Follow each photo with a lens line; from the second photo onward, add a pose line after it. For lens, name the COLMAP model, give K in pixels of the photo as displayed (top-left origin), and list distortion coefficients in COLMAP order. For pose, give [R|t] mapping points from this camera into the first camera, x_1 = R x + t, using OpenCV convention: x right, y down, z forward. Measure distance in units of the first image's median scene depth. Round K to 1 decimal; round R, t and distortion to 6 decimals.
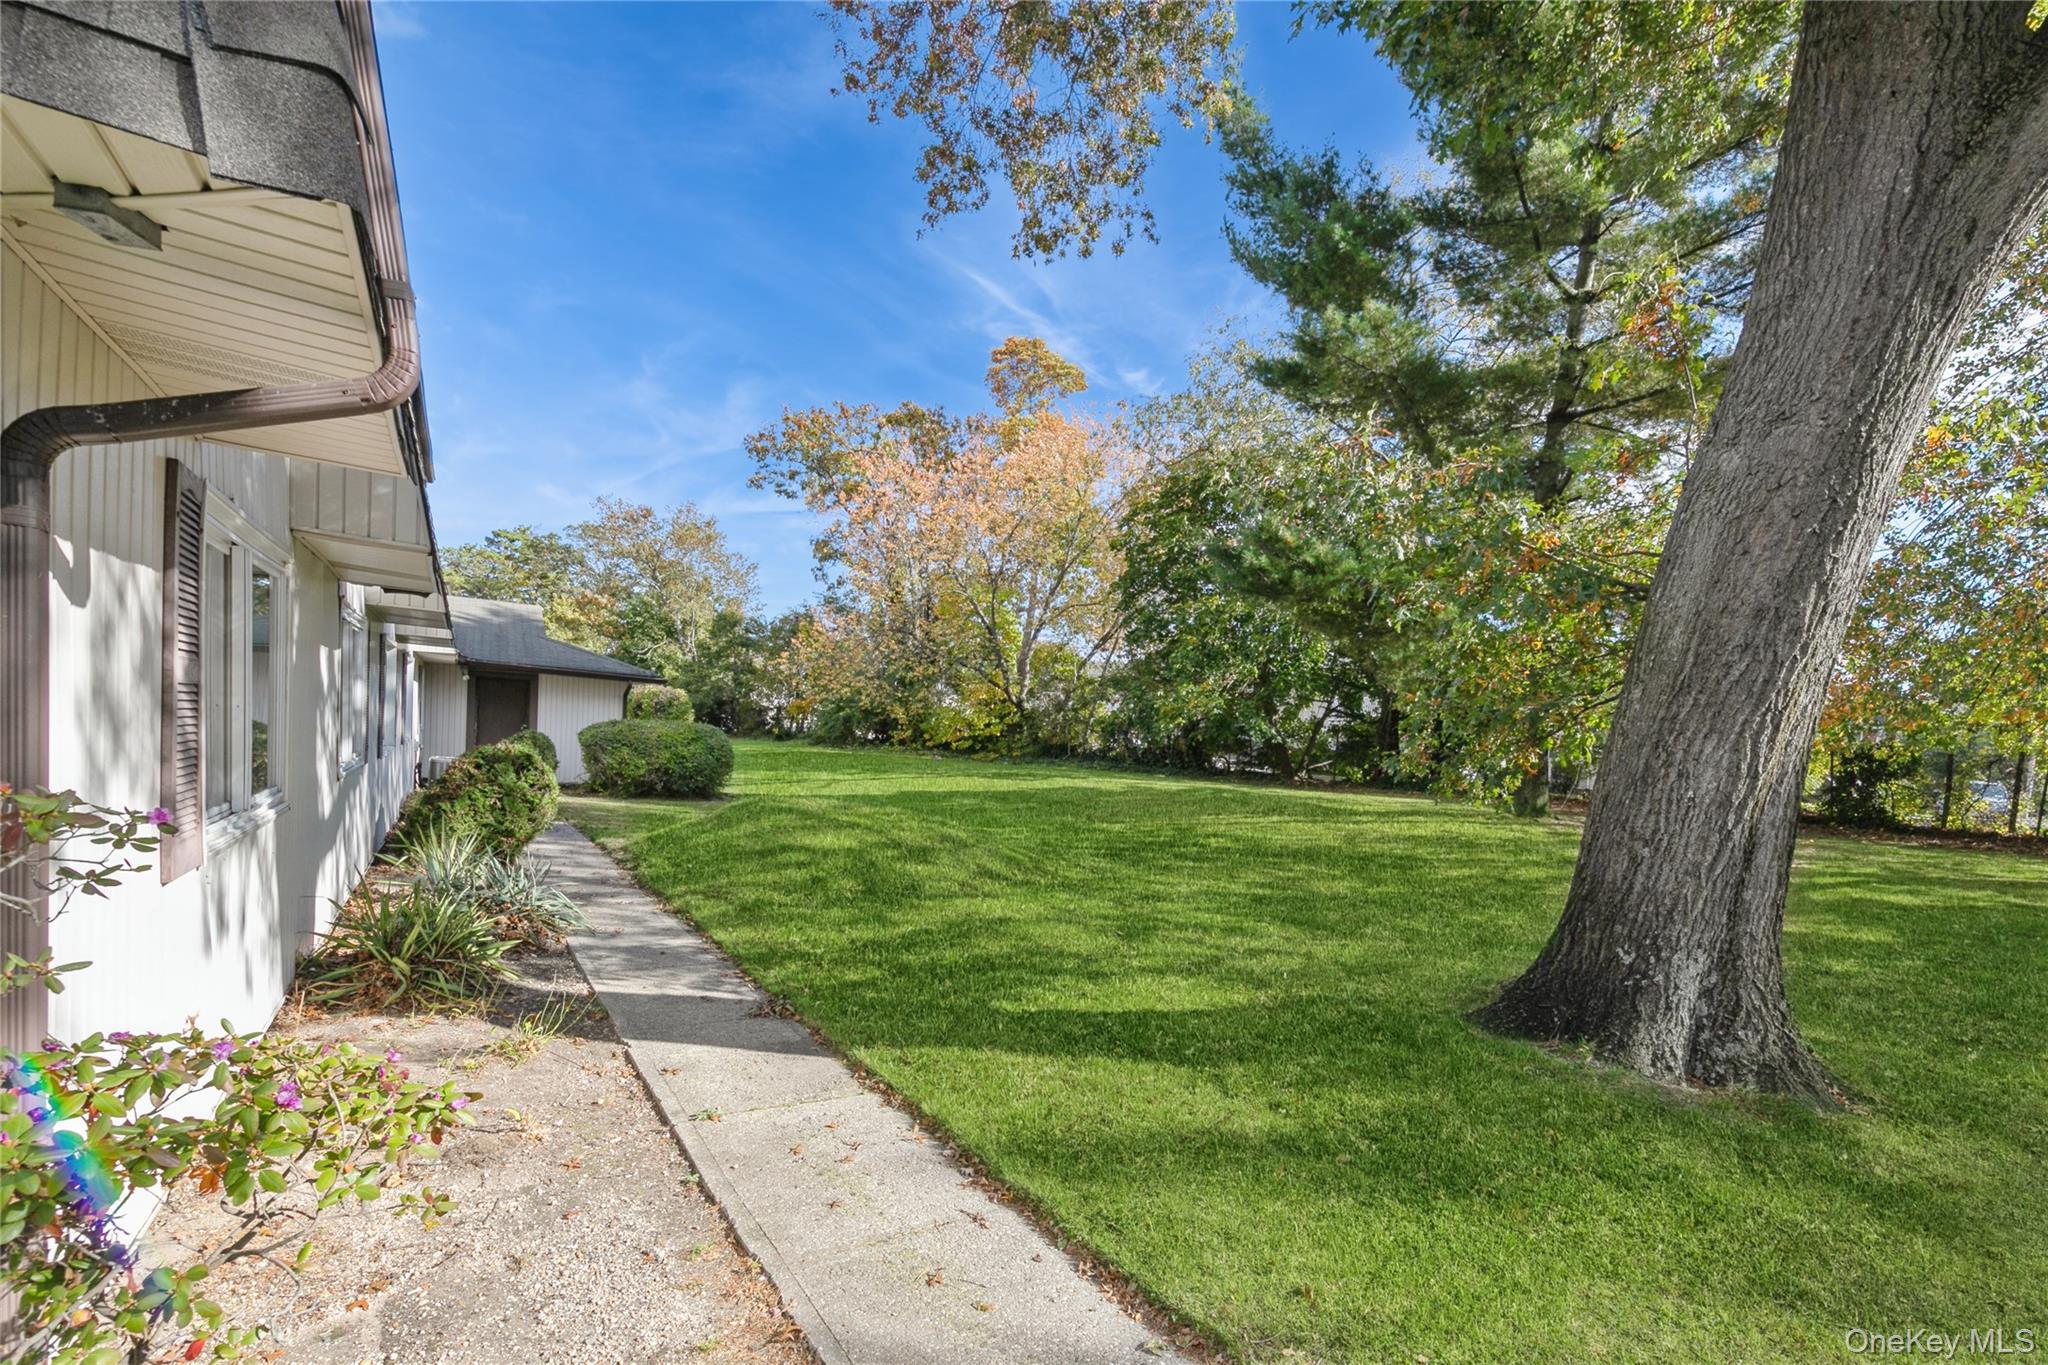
lens RADIAL K [[900.2, 0, 854.2], [0, 900.2, 788.1], [0, 0, 1]] dist [0.000777, 0.000087]
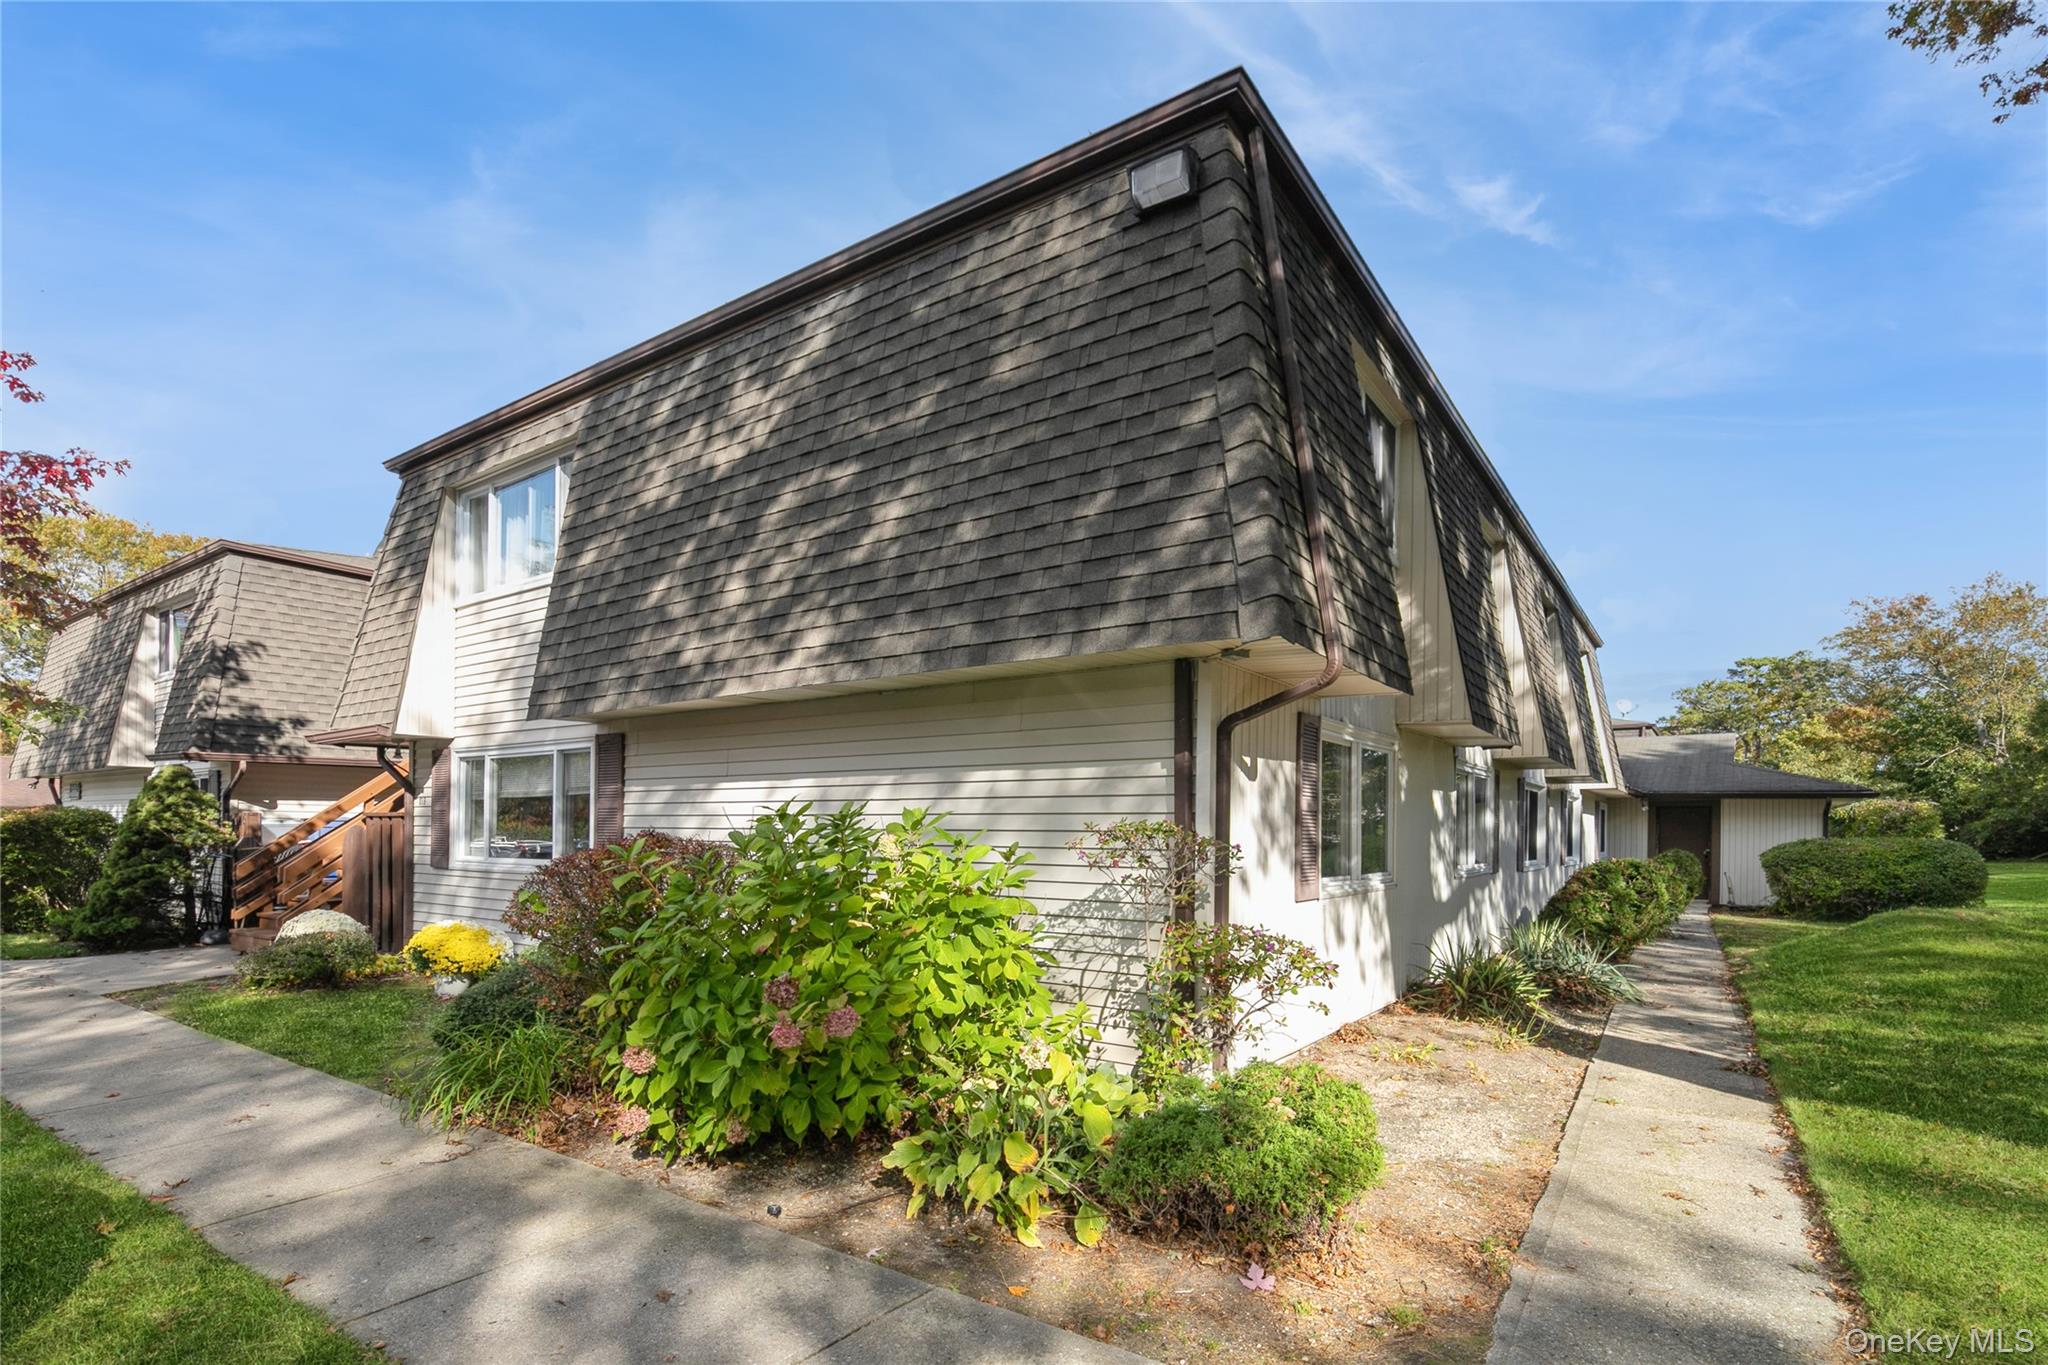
lens RADIAL K [[977.5, 0, 1024.0], [0, 977.5, 682.5], [0, 0, 1]] dist [0.000759, 0.000239]
pose [[0.406797, -0.202378, -0.890819, 0.349640], [-0.053884, 0.968138, -0.244549, 0.060674], [0.911928, 0.147483, 0.382931, -0.176197]]
